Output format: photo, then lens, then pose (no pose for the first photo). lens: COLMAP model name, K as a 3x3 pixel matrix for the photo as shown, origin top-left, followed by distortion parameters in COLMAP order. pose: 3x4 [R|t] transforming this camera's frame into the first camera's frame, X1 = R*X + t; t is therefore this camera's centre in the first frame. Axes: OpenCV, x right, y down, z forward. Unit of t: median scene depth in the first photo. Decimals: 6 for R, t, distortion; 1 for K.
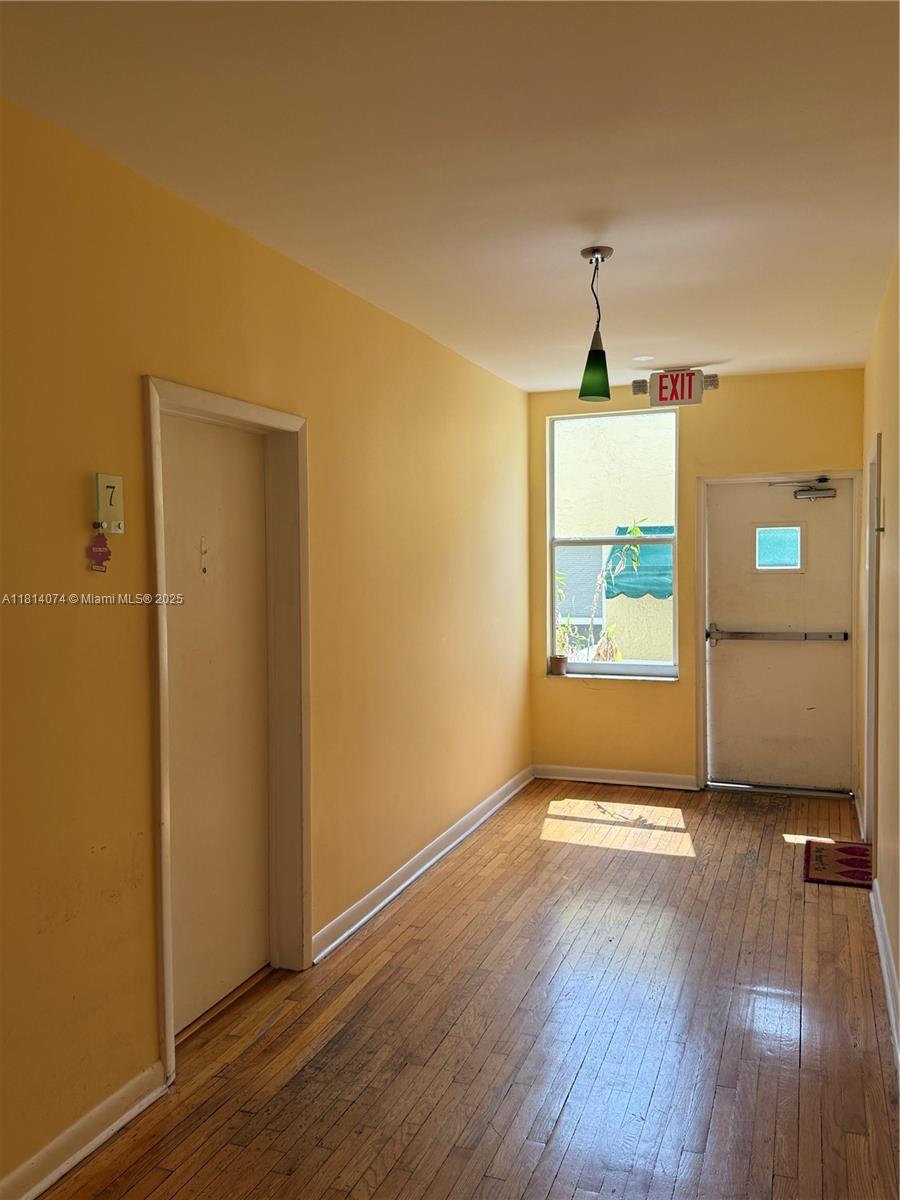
lens RADIAL K [[971.9, 0, 448.7], [0, 971.9, 599.8], [0, 0, 1]] dist [0.001156, 0.001193]
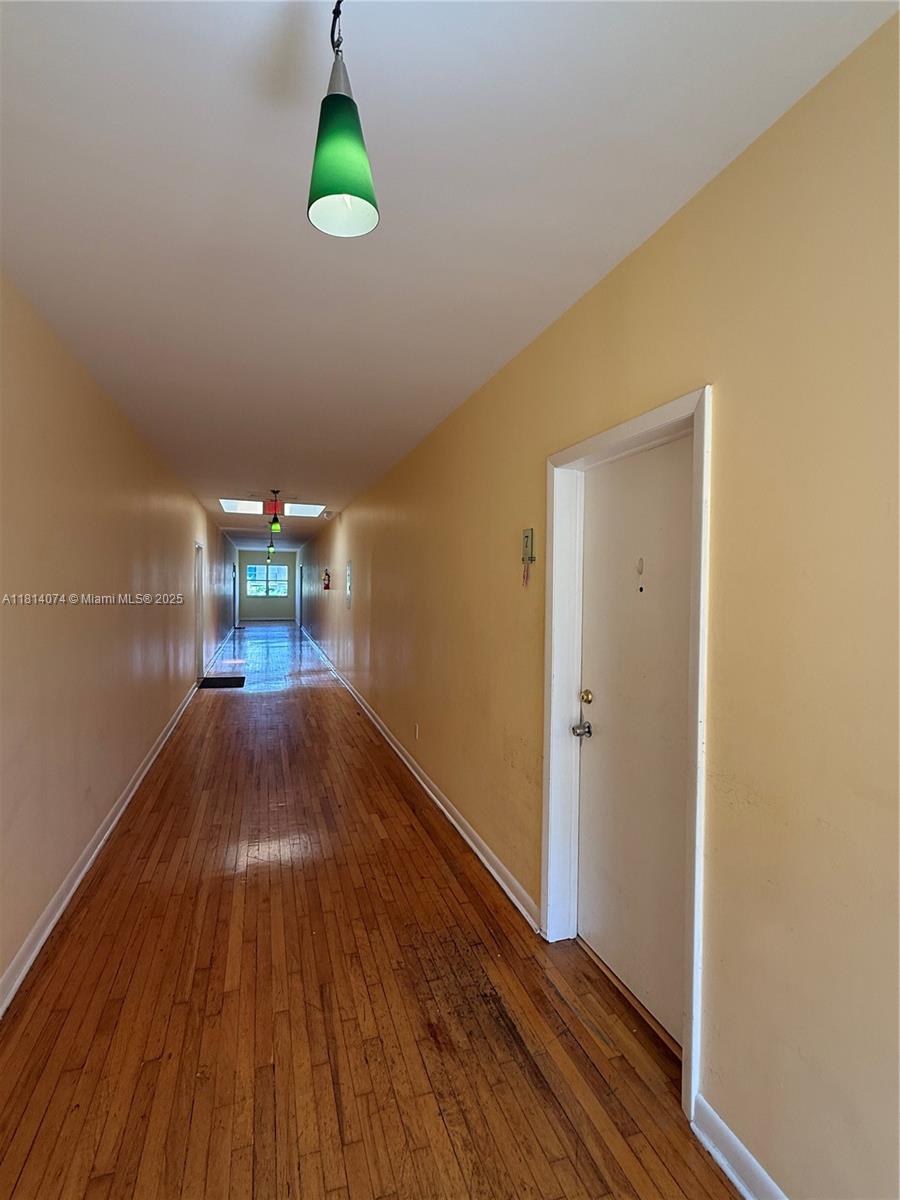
lens RADIAL K [[557.5, 0, 447.6], [0, 557.5, 599.2], [0, 0, 1]] dist [0.004510, 0.000542]
pose [[-0.781300, 0.017682, -0.623905, 0.318683], [-0.029182, 0.997471, 0.064813, -0.056633], [0.623473, 0.068845, -0.778808, 1.425005]]
